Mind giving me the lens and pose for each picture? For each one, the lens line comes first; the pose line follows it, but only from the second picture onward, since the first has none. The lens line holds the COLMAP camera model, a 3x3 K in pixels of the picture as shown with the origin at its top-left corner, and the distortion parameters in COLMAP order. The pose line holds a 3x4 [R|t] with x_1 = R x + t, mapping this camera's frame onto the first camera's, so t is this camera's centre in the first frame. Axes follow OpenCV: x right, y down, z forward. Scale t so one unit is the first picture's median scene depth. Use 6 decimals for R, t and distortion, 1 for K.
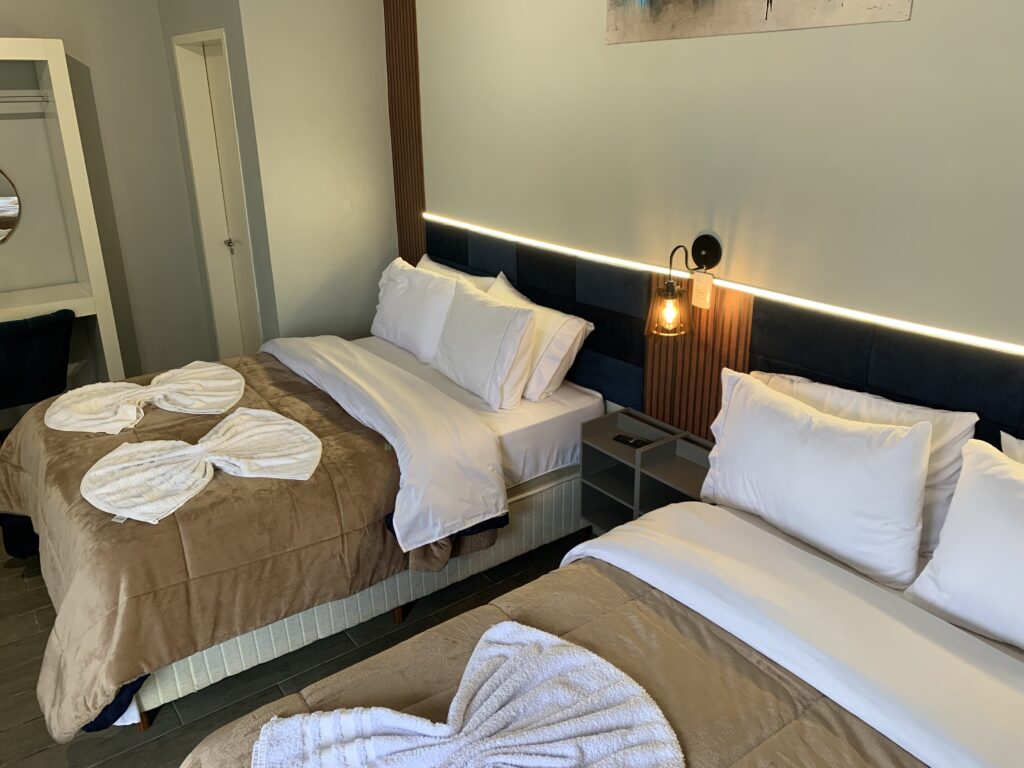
lens RADIAL K [[792.0, 0, 510.7], [0, 792.0, 372.8], [0, 0, 1]] dist [0.060061, -0.103445]
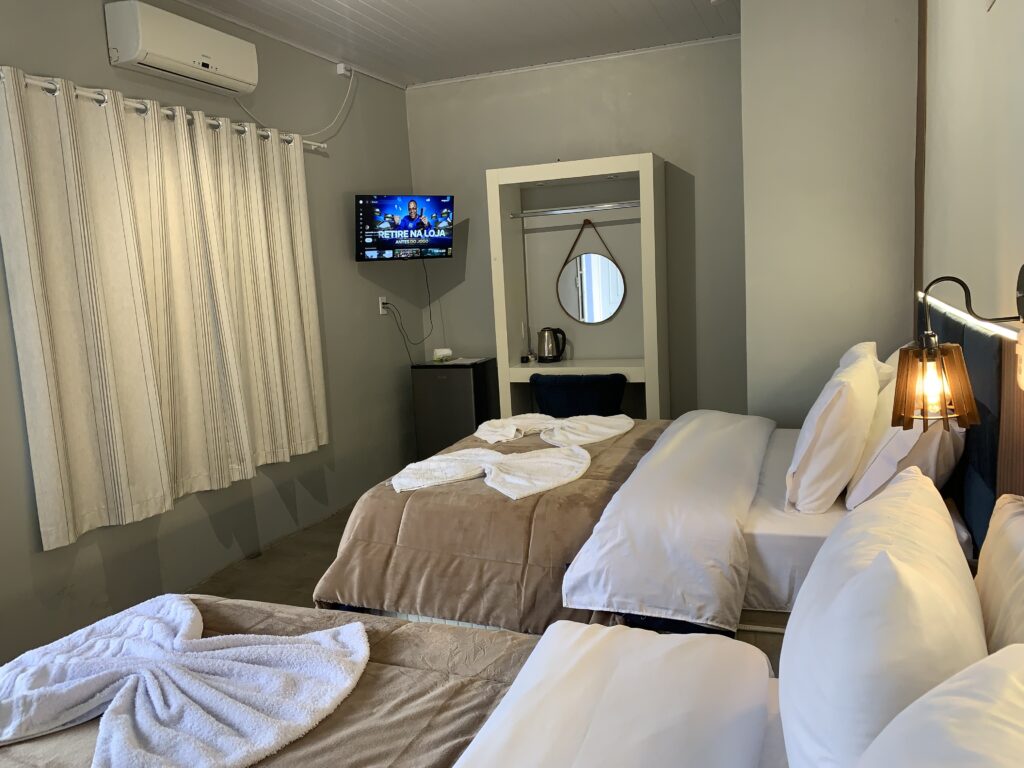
lens RADIAL K [[793.8, 0, 514.6], [0, 793.8, 381.4], [0, 0, 1]] dist [0.082479, -0.146274]
pose [[0.529114, 0.097454, -0.842936, 0.564362], [-0.243850, 0.968944, -0.041044, 0.028801], [0.812758, 0.227267, 0.536446, 0.403669]]
